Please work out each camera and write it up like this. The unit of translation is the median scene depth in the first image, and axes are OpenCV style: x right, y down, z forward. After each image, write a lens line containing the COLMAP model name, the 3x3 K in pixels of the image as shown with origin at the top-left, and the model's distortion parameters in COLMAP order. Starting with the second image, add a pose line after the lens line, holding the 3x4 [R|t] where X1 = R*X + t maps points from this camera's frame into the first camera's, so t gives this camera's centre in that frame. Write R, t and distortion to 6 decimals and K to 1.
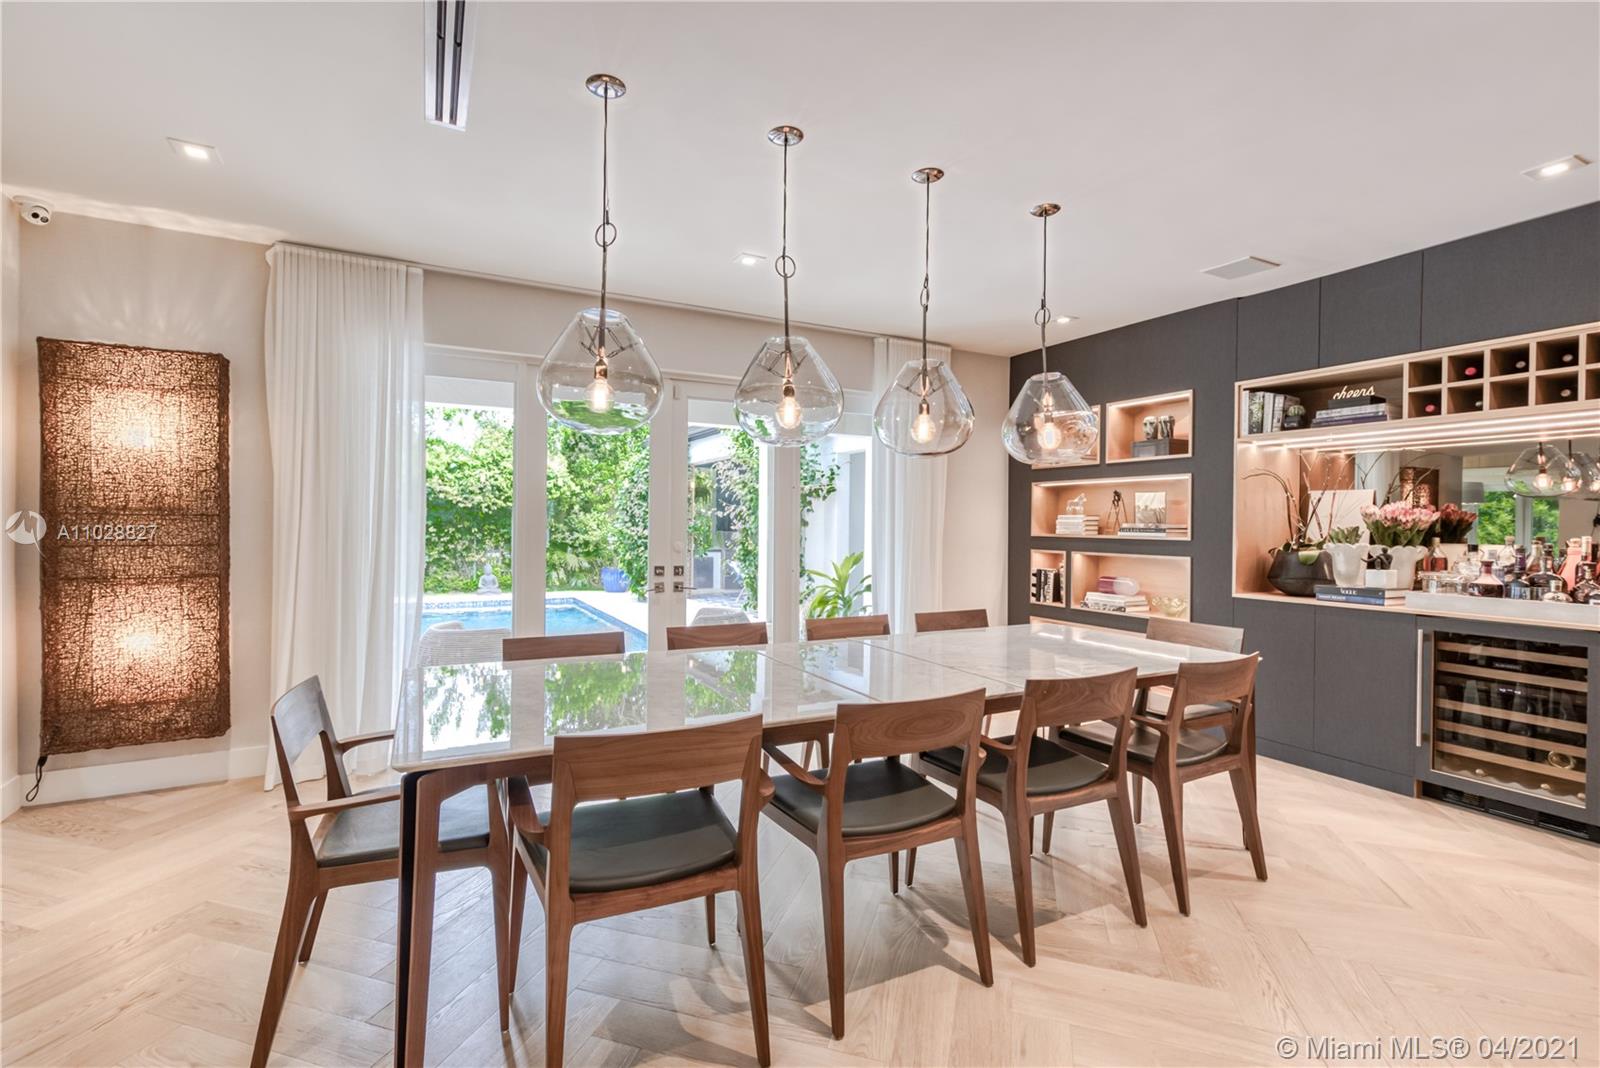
lens RADIAL K [[723.2, 0, 795.3], [0, 723.2, 532.0], [0, 0, 1]] dist [0.003187, 0.004217]
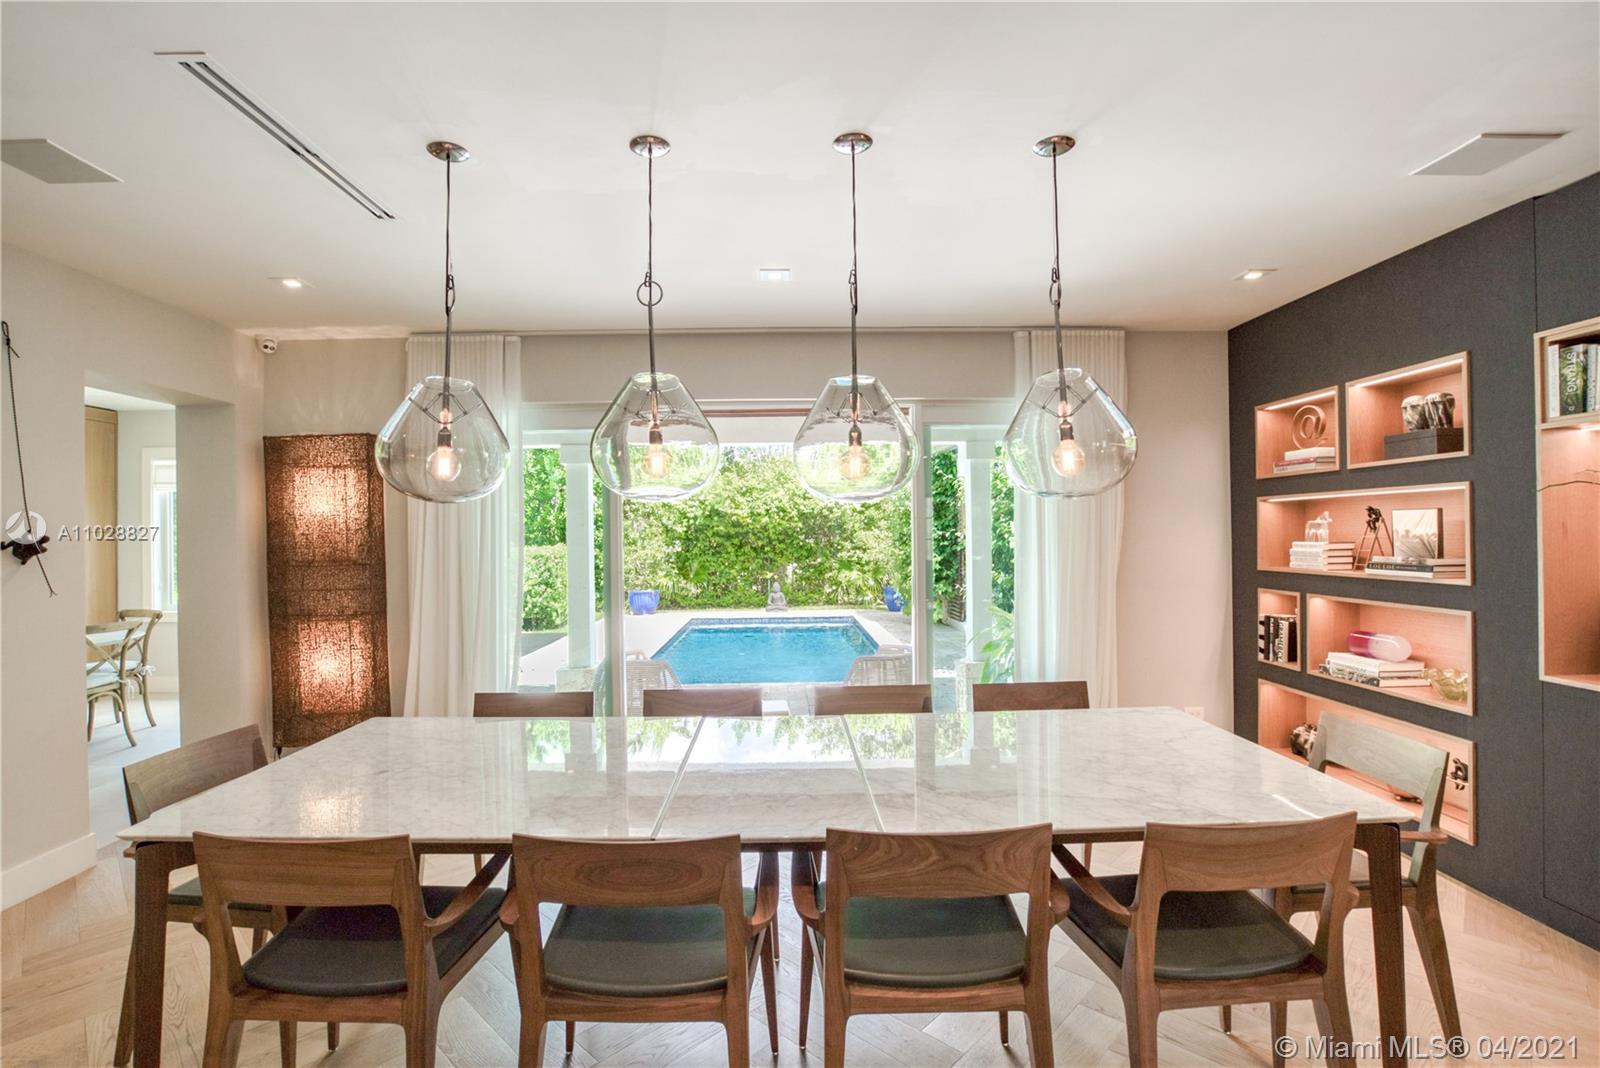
lens RADIAL K [[723.2, 0, 807.7], [0, 723.2, 524.5], [0, 0, 1]] dist [0.003187, 0.004217]
pose [[0.898326, -0.025935, -0.438563, 0.284912], [0.015532, 0.999507, -0.027292, -0.032603], [0.439054, 0.017706, 0.898286, 0.155556]]
